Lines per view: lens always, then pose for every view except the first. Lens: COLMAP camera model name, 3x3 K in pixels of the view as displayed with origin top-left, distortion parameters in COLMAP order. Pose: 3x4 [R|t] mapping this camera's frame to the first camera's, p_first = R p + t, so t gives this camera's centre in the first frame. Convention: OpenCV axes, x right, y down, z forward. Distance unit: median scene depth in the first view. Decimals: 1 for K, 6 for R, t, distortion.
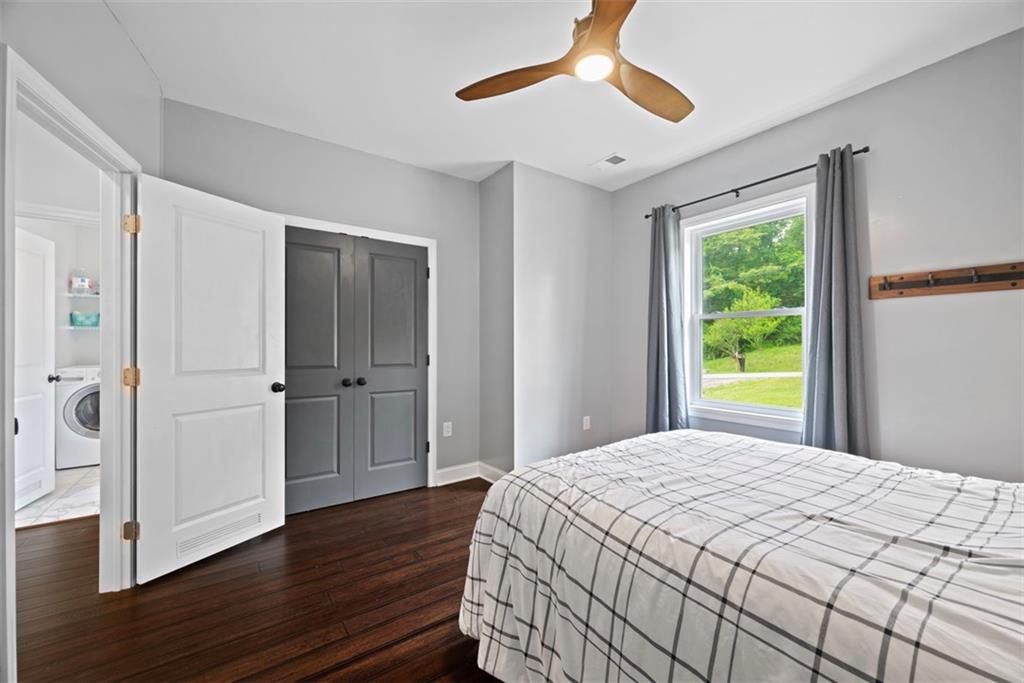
lens RADIAL K [[409.3, 0, 512.0], [0, 409.3, 341.5], [0, 0, 1]] dist [-0.000152, -0.000191]
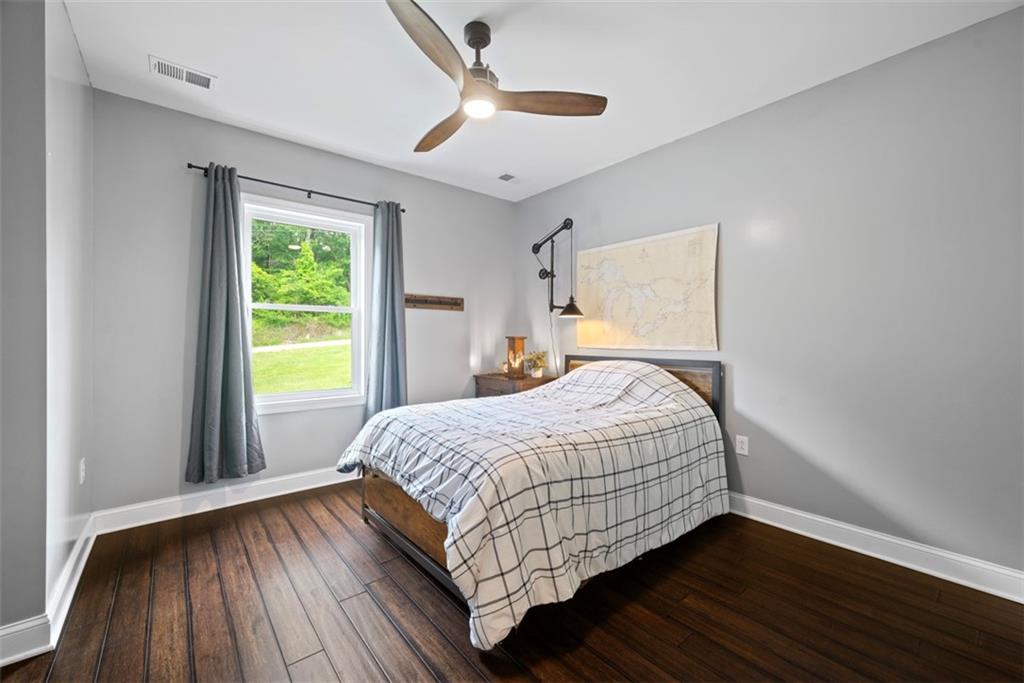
lens RADIAL K [[409.3, 0, 512.0], [0, 409.3, 341.5], [0, 0, 1]] dist [-0.000152, -0.000191]
pose [[-0.081925, -0.005166, 0.996625, -0.662071], [-0.000487, 0.999987, 0.005144, 0.016192], [-0.996638, -0.000064, -0.081927, 0.671642]]
